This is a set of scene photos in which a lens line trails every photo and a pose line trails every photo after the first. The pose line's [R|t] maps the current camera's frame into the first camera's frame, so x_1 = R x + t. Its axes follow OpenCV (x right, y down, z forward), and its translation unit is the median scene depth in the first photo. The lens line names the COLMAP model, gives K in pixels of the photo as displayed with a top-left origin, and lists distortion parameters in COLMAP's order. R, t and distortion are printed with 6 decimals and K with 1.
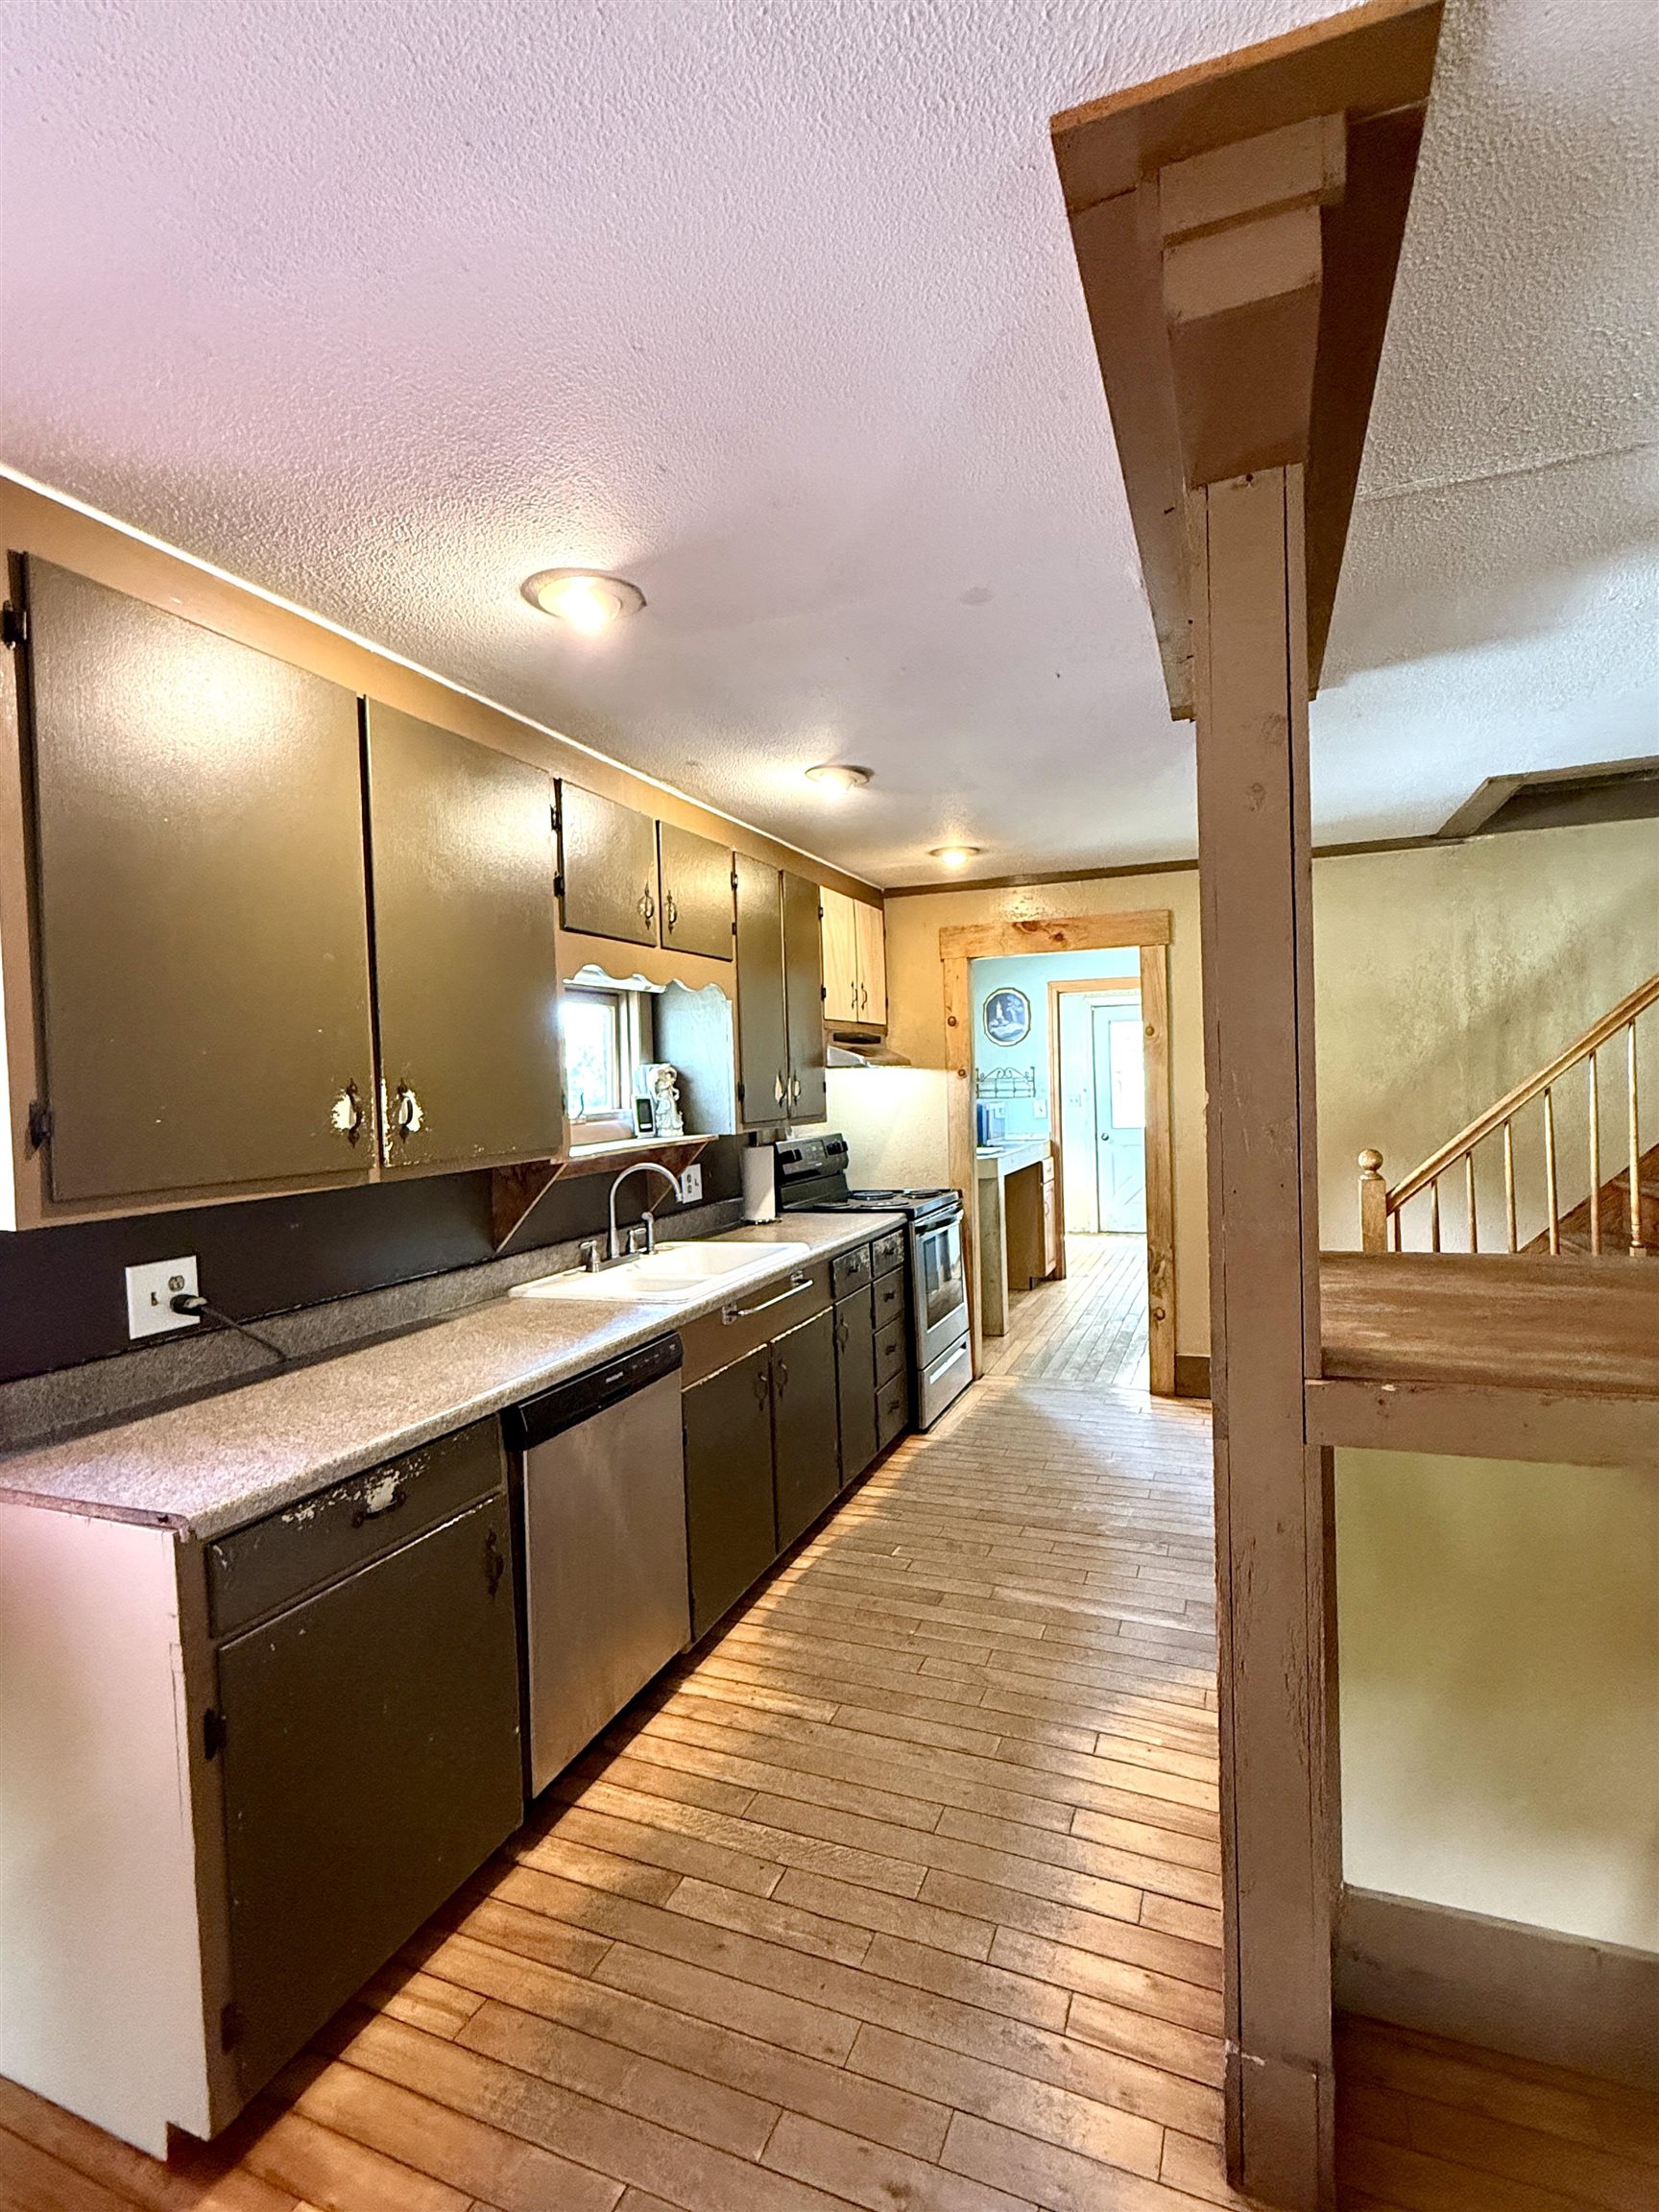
lens RADIAL K [[1053.0, 0, 811.9], [0, 1053.0, 1108.4], [0, 0, 1]] dist [-0.002293, 0.000002]
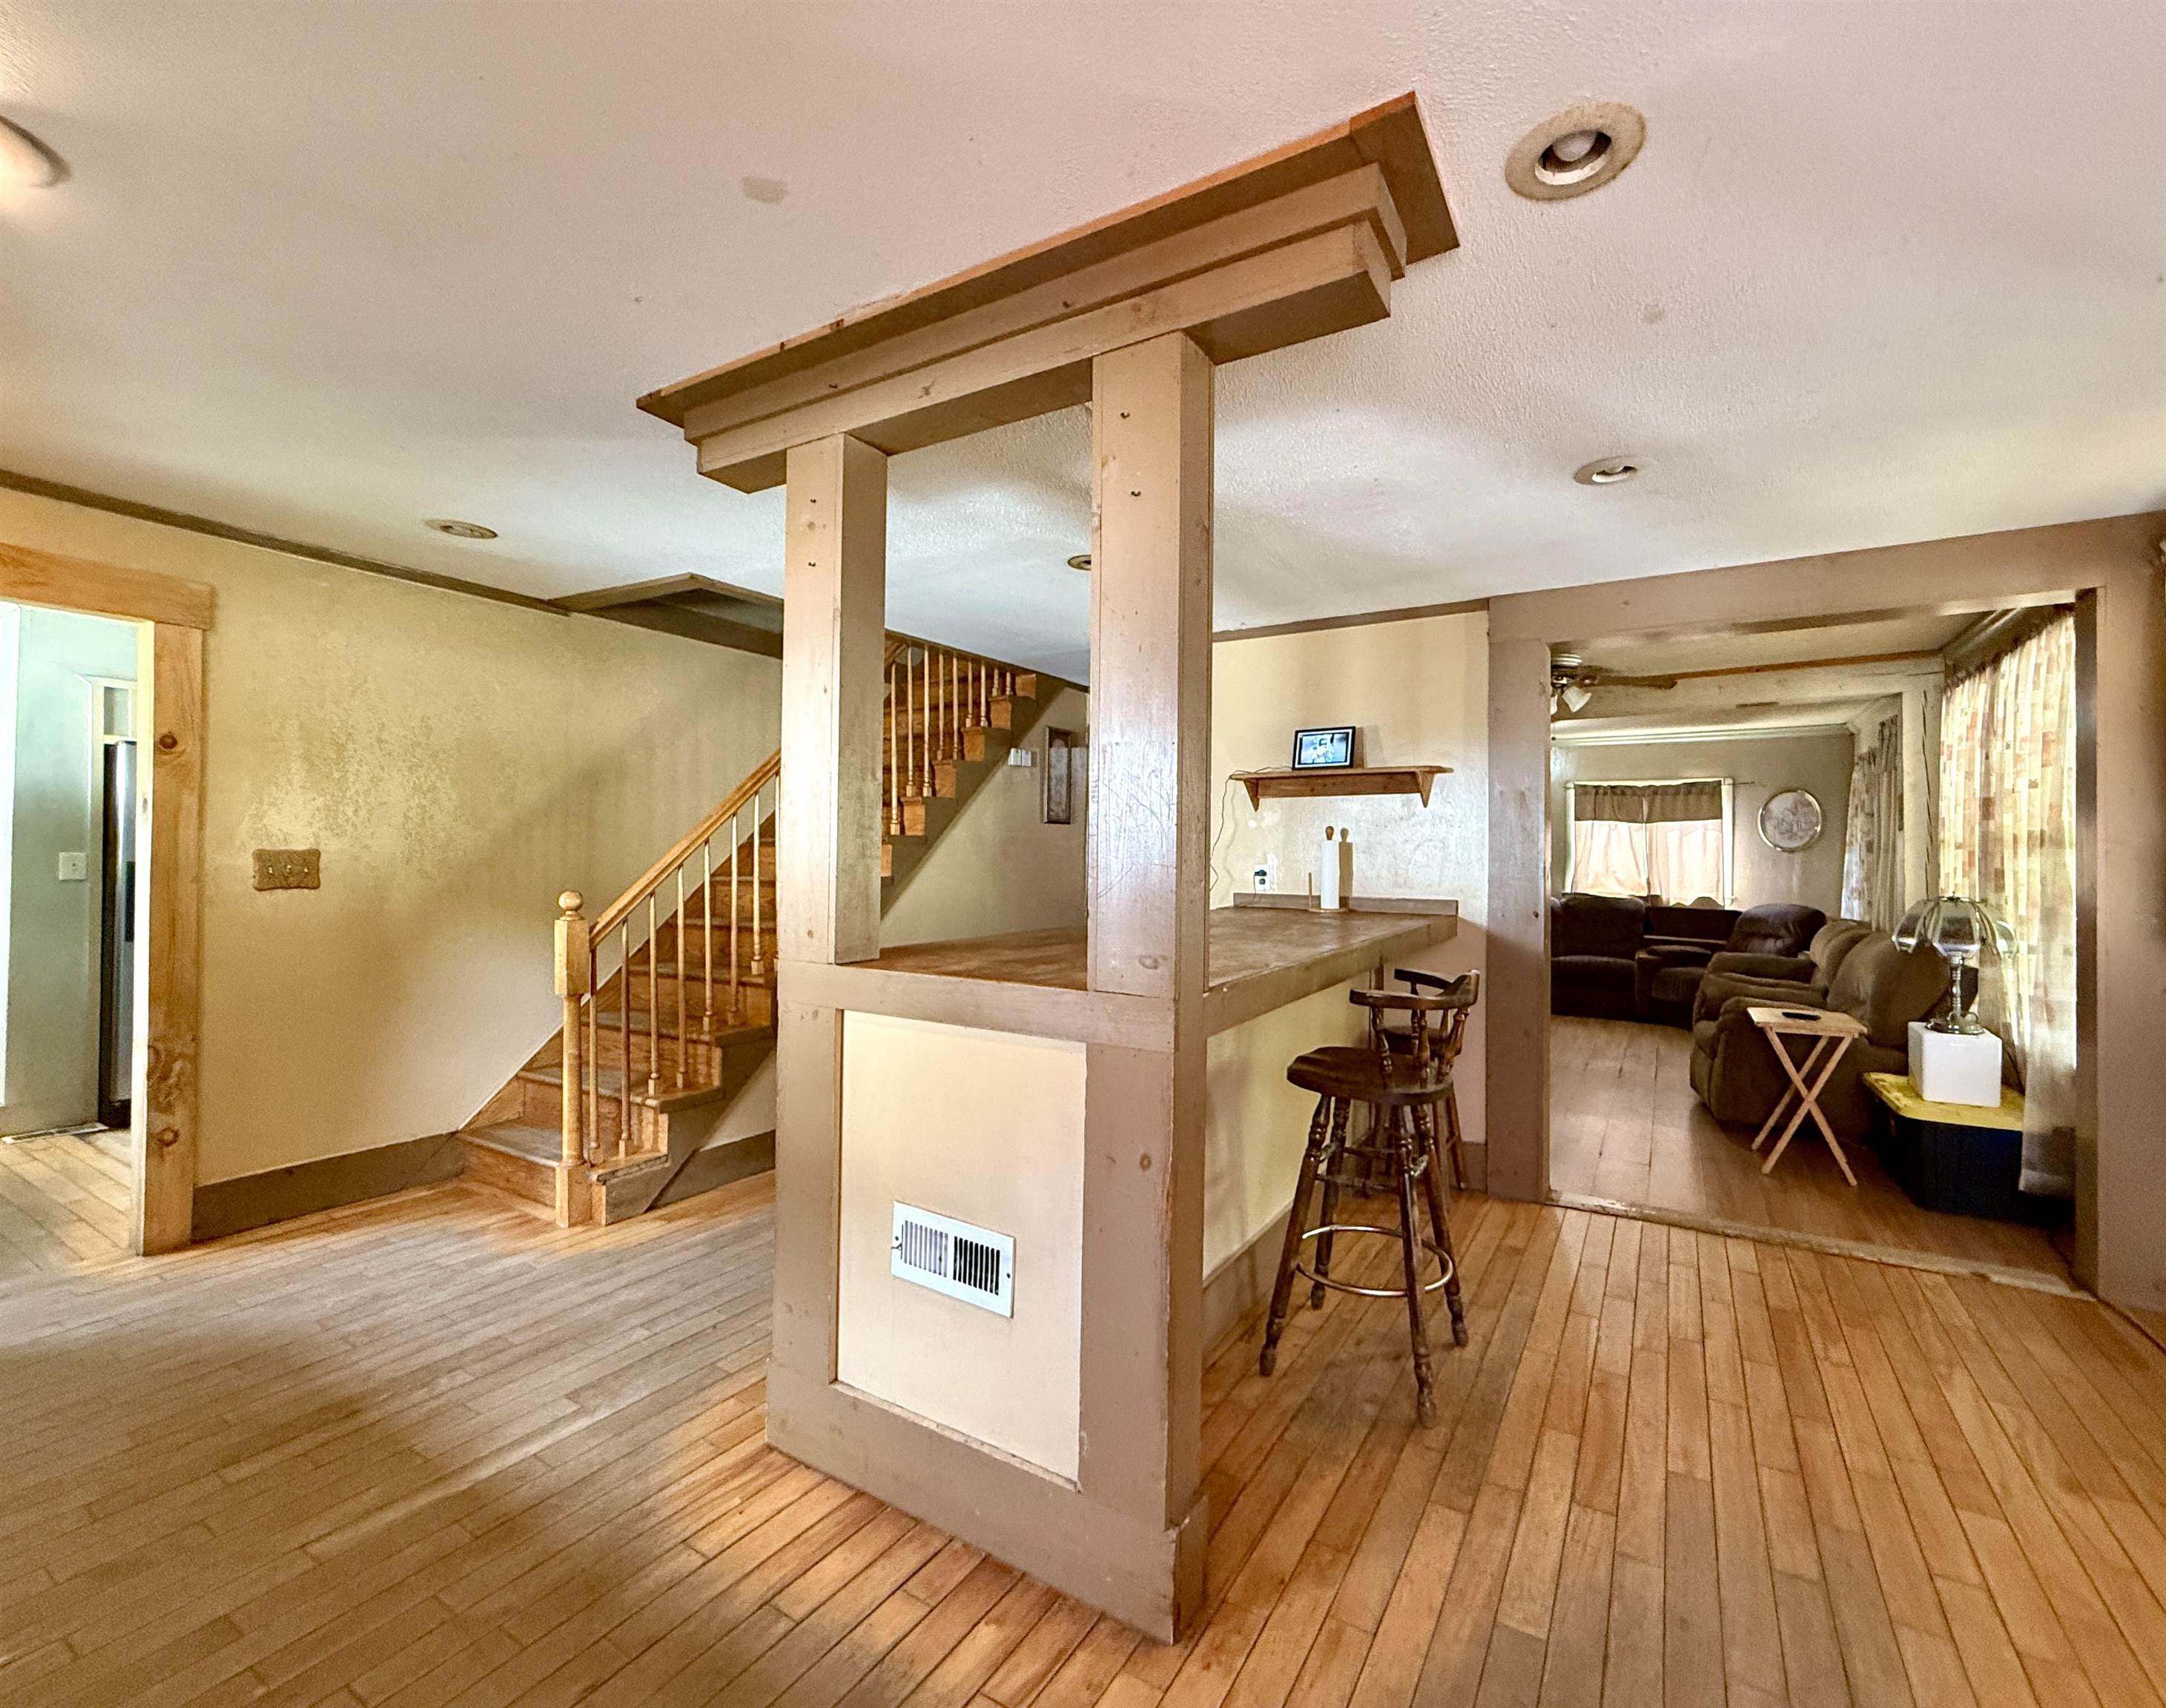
lens RADIAL K [[920.8, 0, 1148.1], [0, 920.8, 856.4], [0, 0, 1]] dist [0.000920, 0.000649]
pose [[0.118352, 0.036032, 0.992318, -0.364838], [0.007039, 0.999286, -0.037124, 0.053500], [-0.992947, 0.011378, 0.118014, 0.430649]]
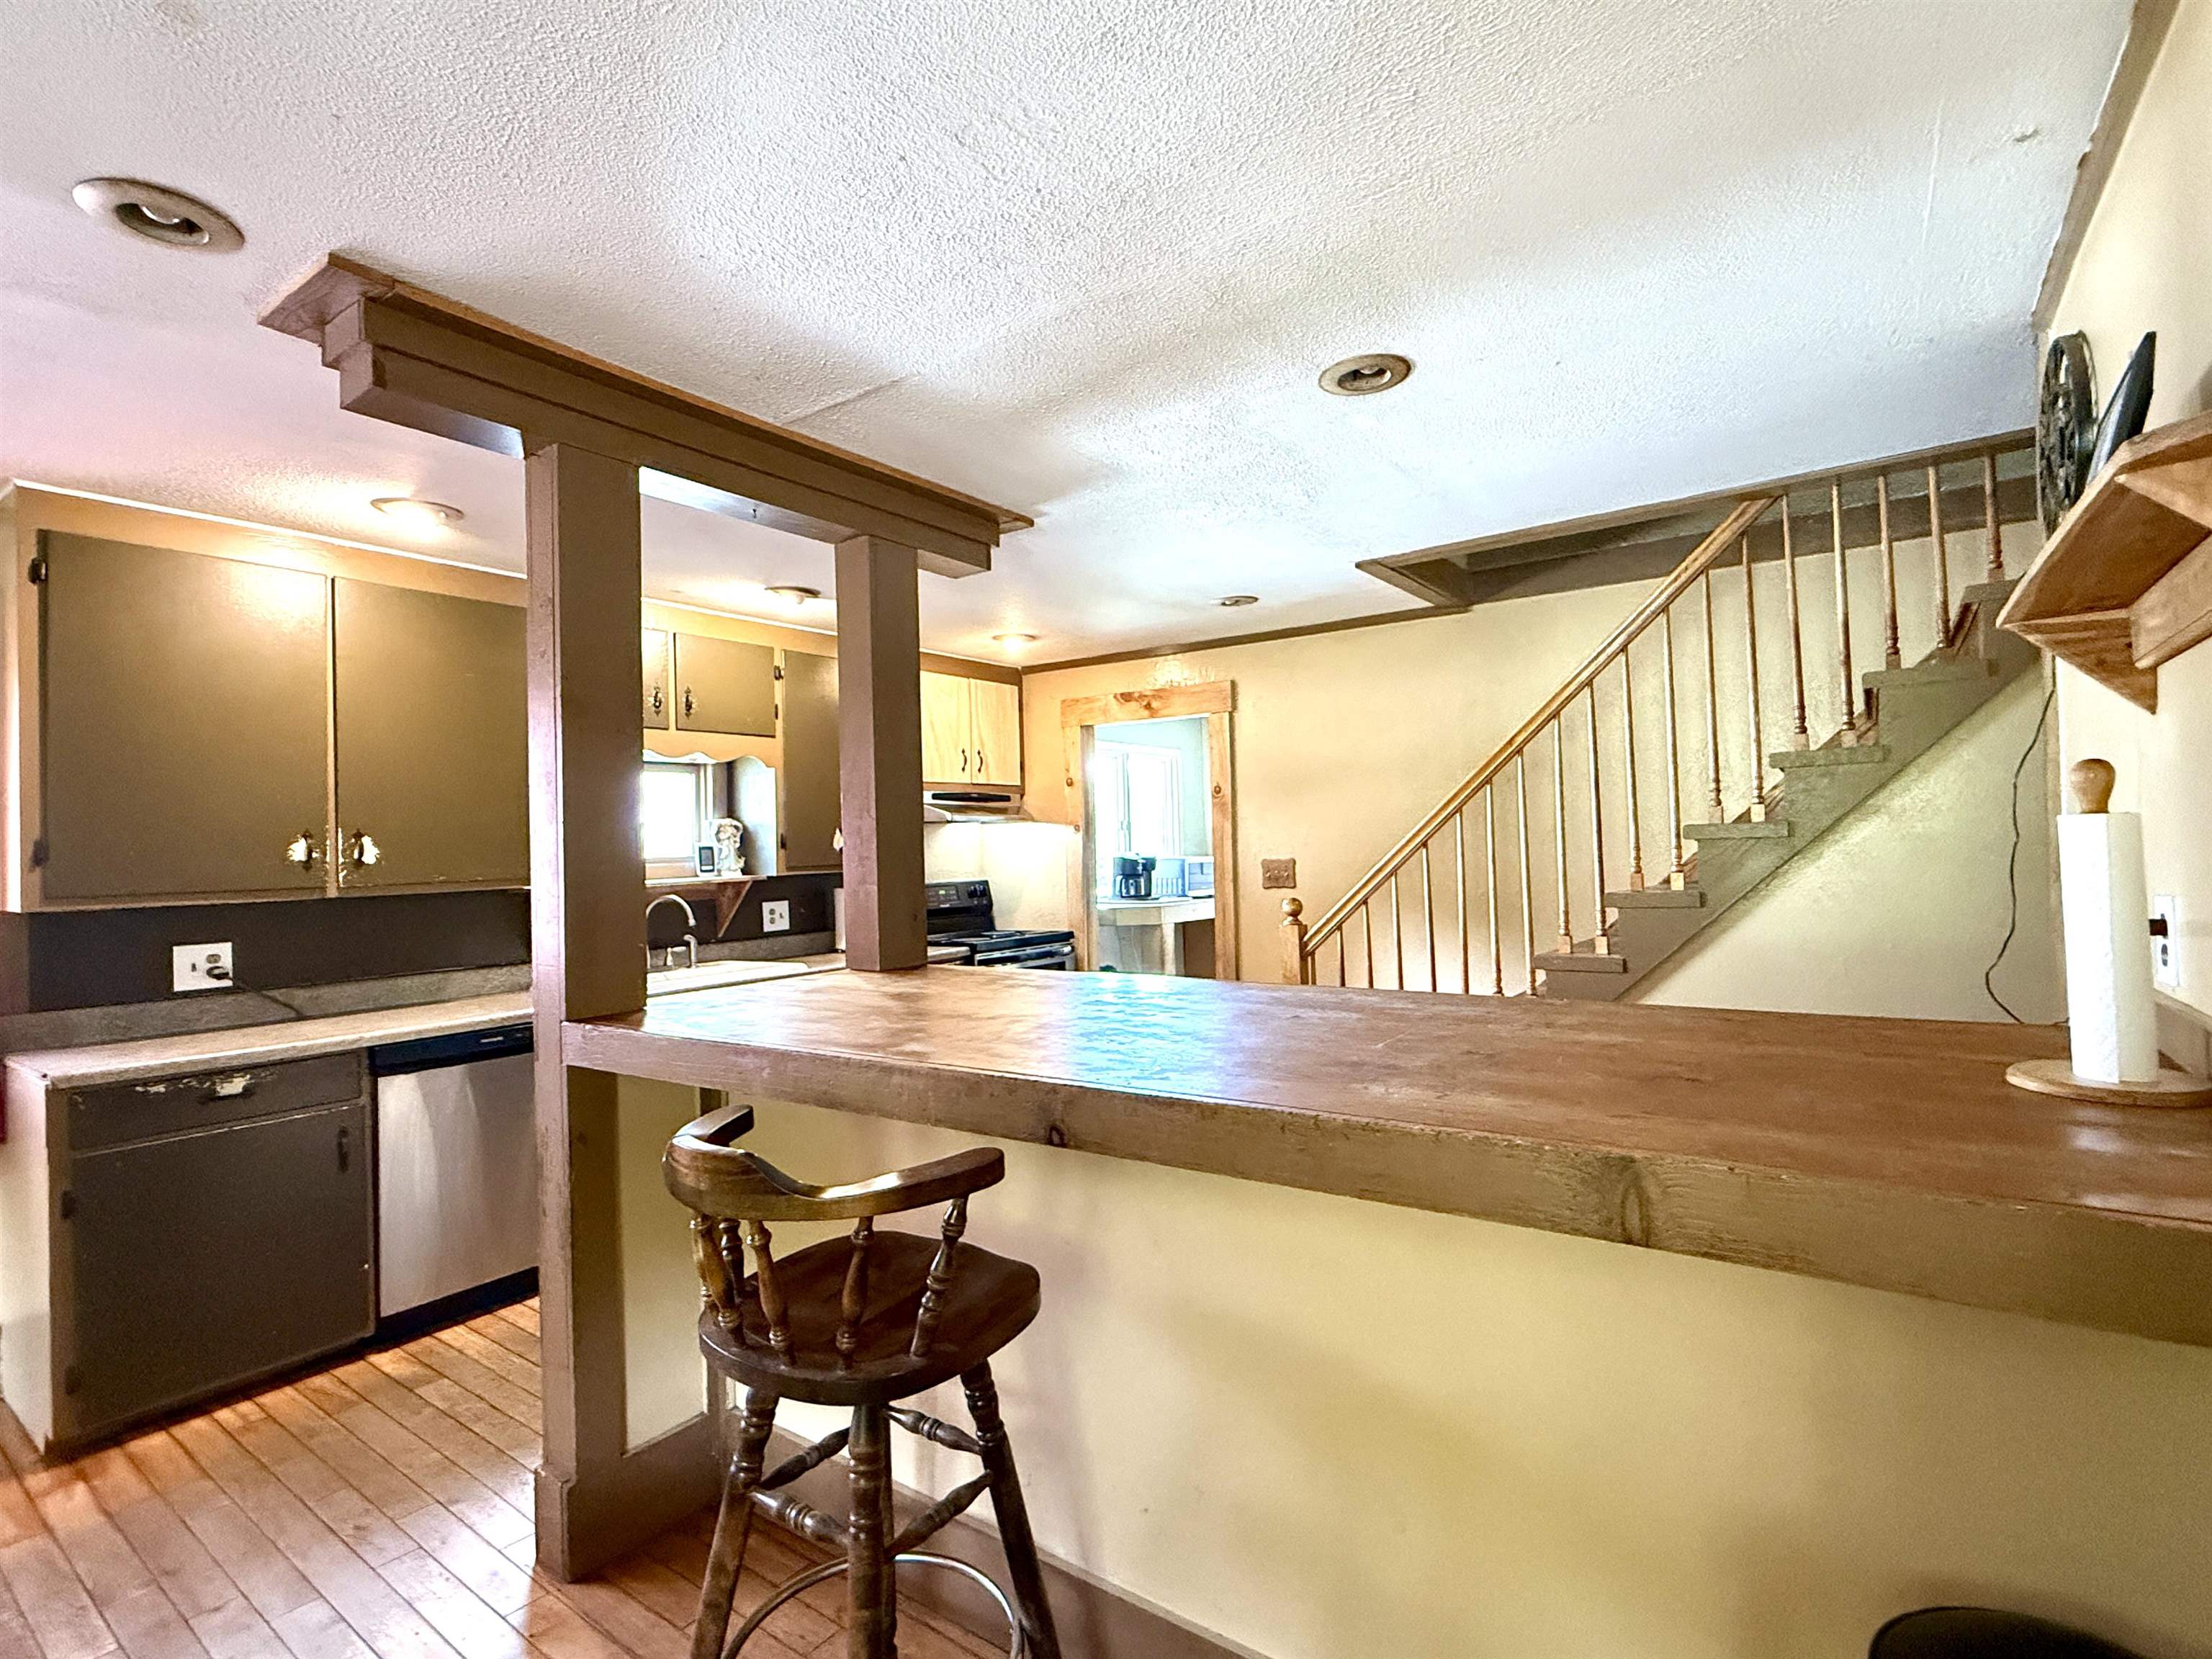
lens RADIAL K [[1053.0, 0, 1095.1], [0, 1053.0, 828.7], [0, 0, 1]] dist [-0.002293, 0.000002]
pose [[0.973998, 0.004660, -0.226508, 0.734998], [-0.012269, 0.999406, -0.032196, 0.006169], [0.226224, 0.034138, 0.973477, -0.160856]]
